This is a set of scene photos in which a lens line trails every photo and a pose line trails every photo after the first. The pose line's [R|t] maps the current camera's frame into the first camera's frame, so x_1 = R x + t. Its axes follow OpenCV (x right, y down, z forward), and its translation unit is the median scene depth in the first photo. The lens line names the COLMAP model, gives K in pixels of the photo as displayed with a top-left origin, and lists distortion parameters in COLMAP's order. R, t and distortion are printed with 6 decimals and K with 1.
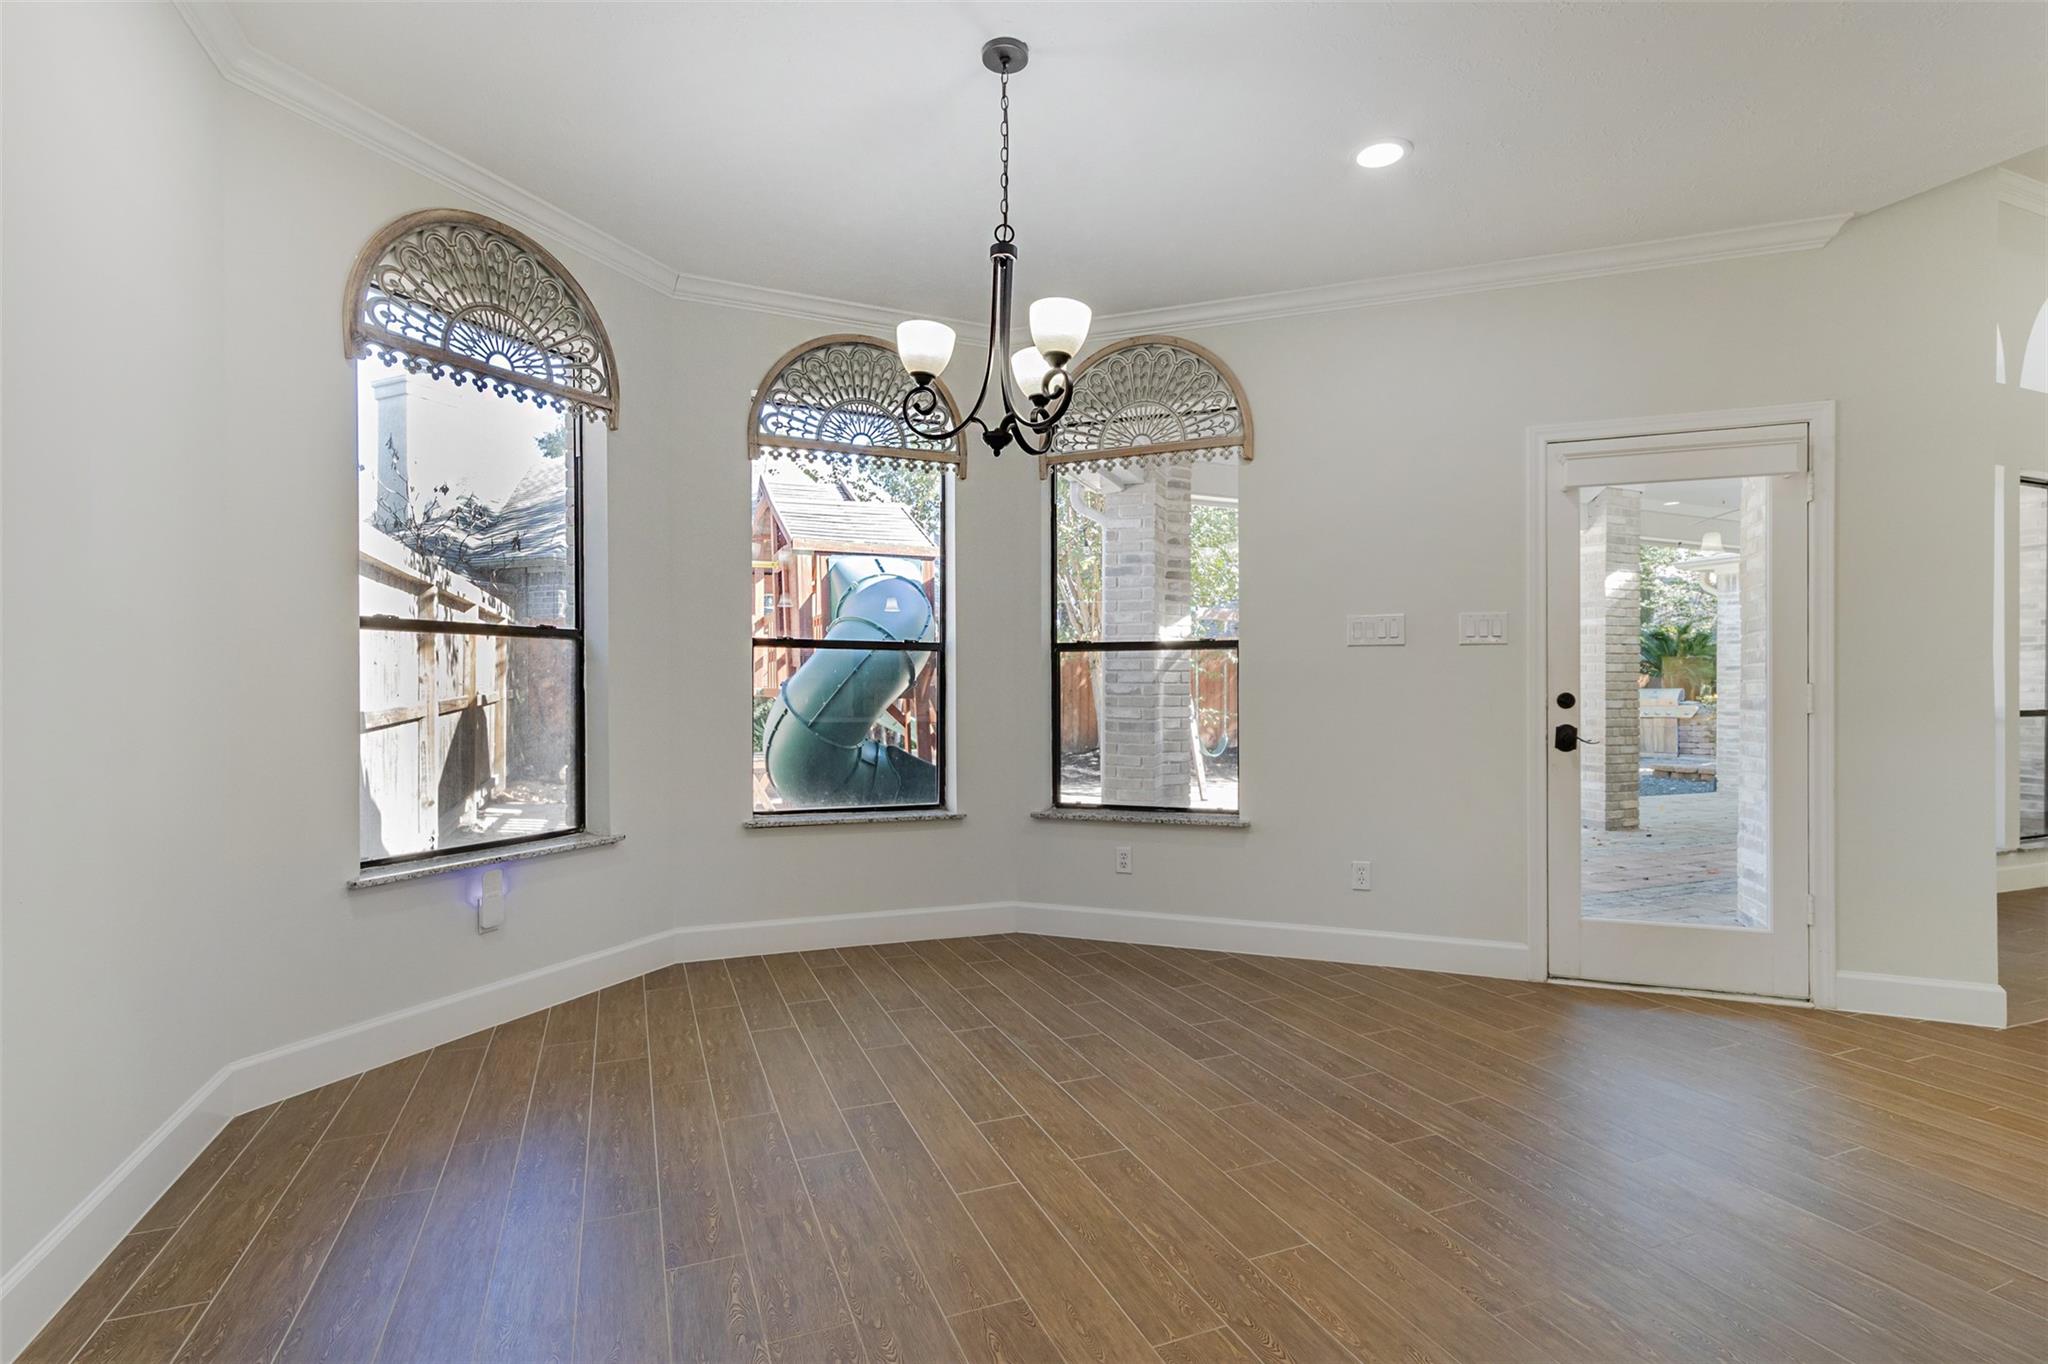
lens RADIAL K [[963.4, 0, 1018.6], [0, 963.4, 689.0], [0, 0, 1]] dist [0.006616, 0.000371]
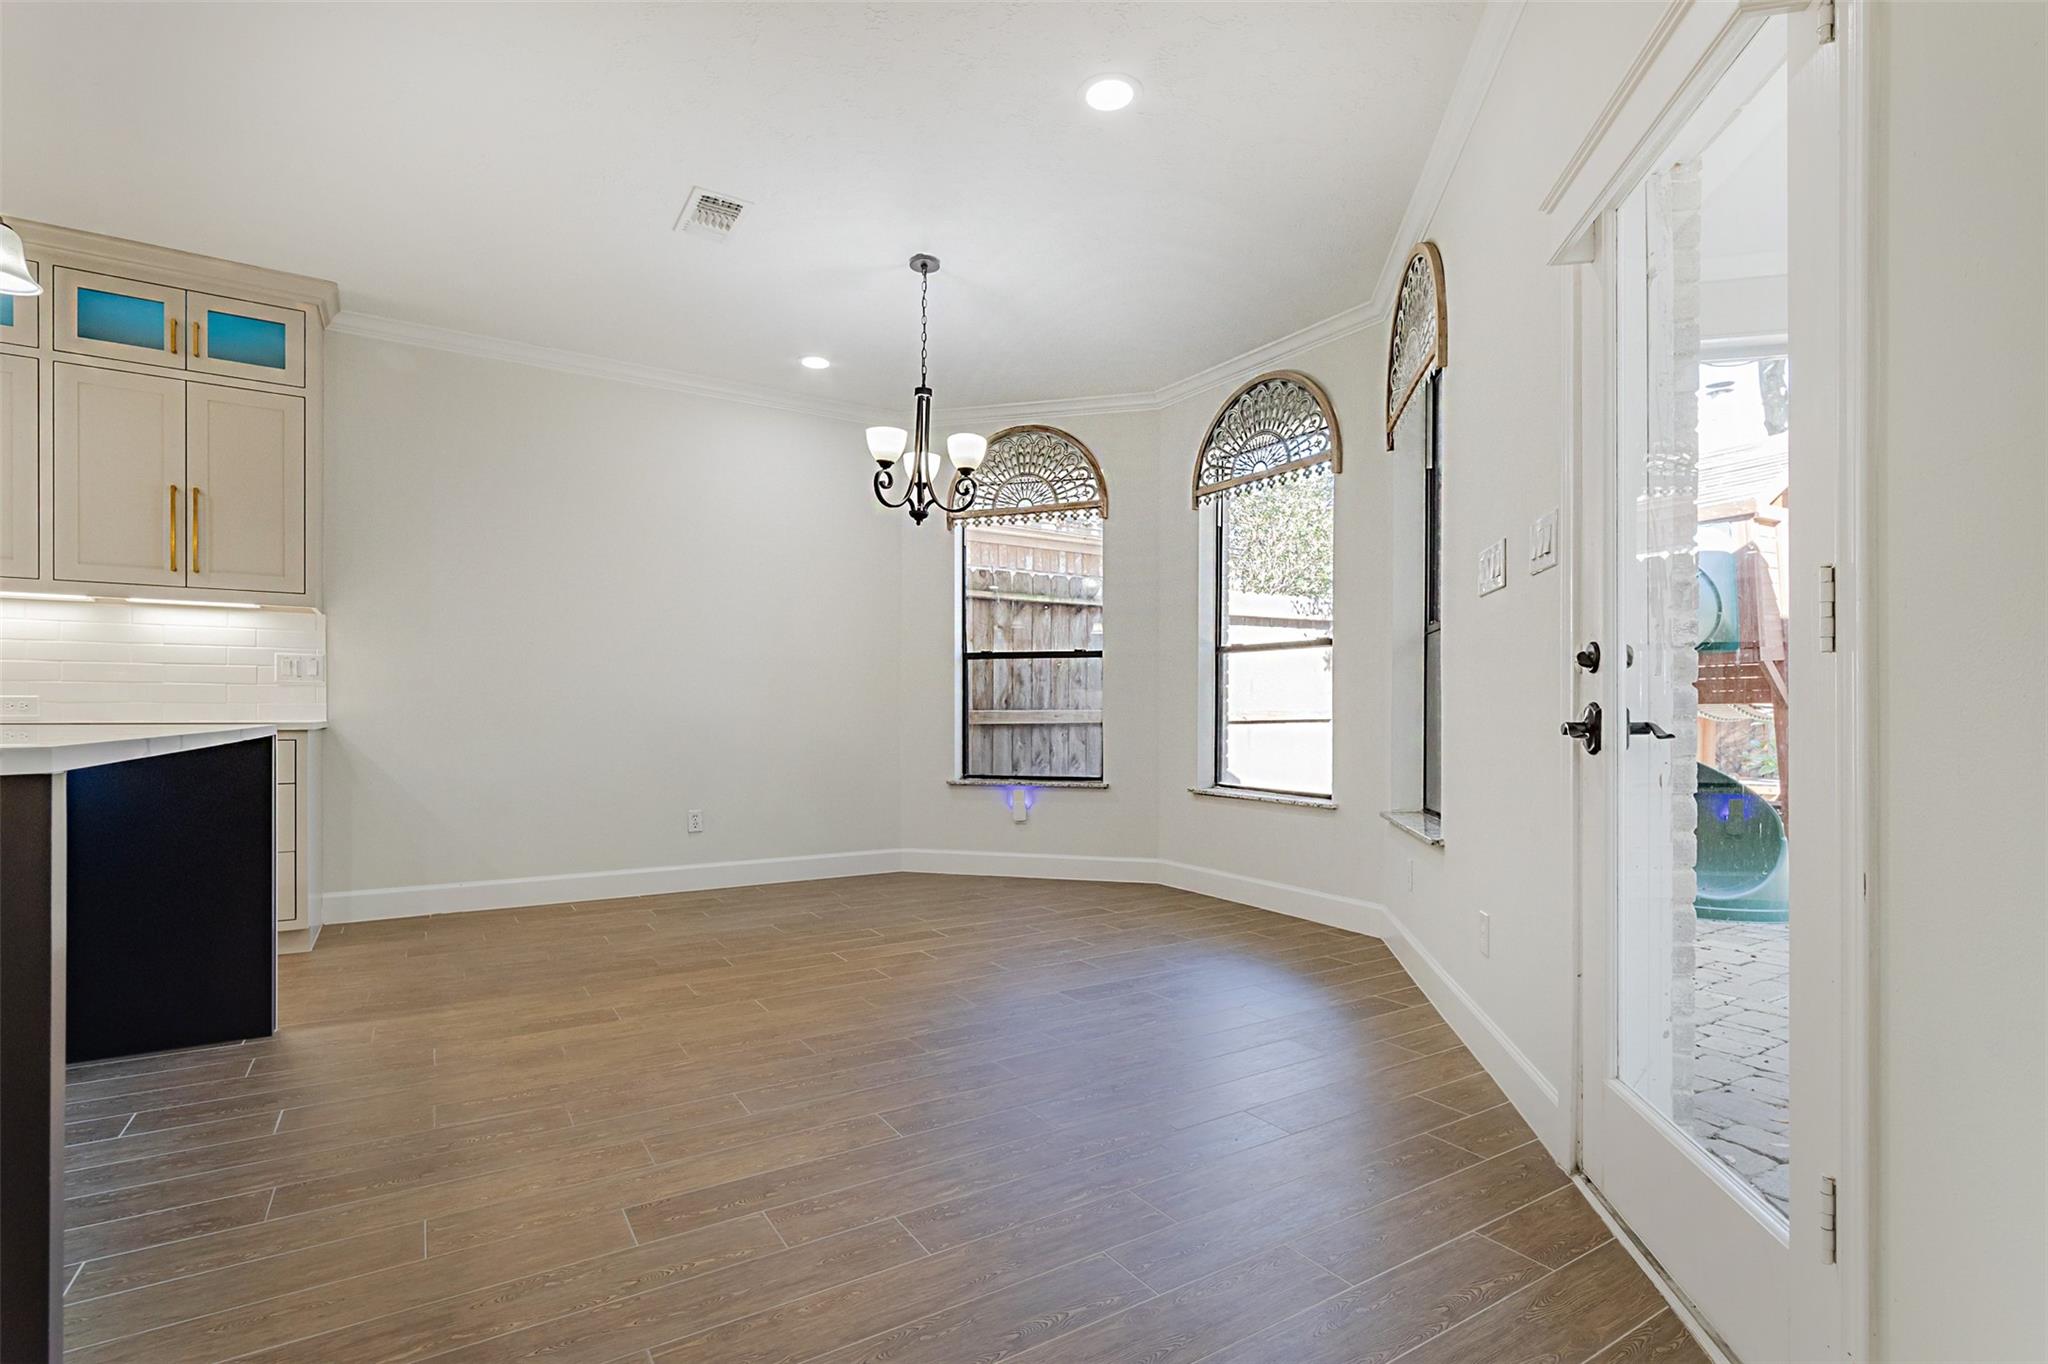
lens RADIAL K [[963.4, 0, 1064.3], [0, 963.4, 711.5], [0, 0, 1]] dist [0.006616, 0.000371]
pose [[0.195454, -0.002330, -0.980710, 1.093978], [-0.003165, 0.999990, -0.003006, 0.044078], [0.980708, 0.003691, 0.195444, 0.649484]]
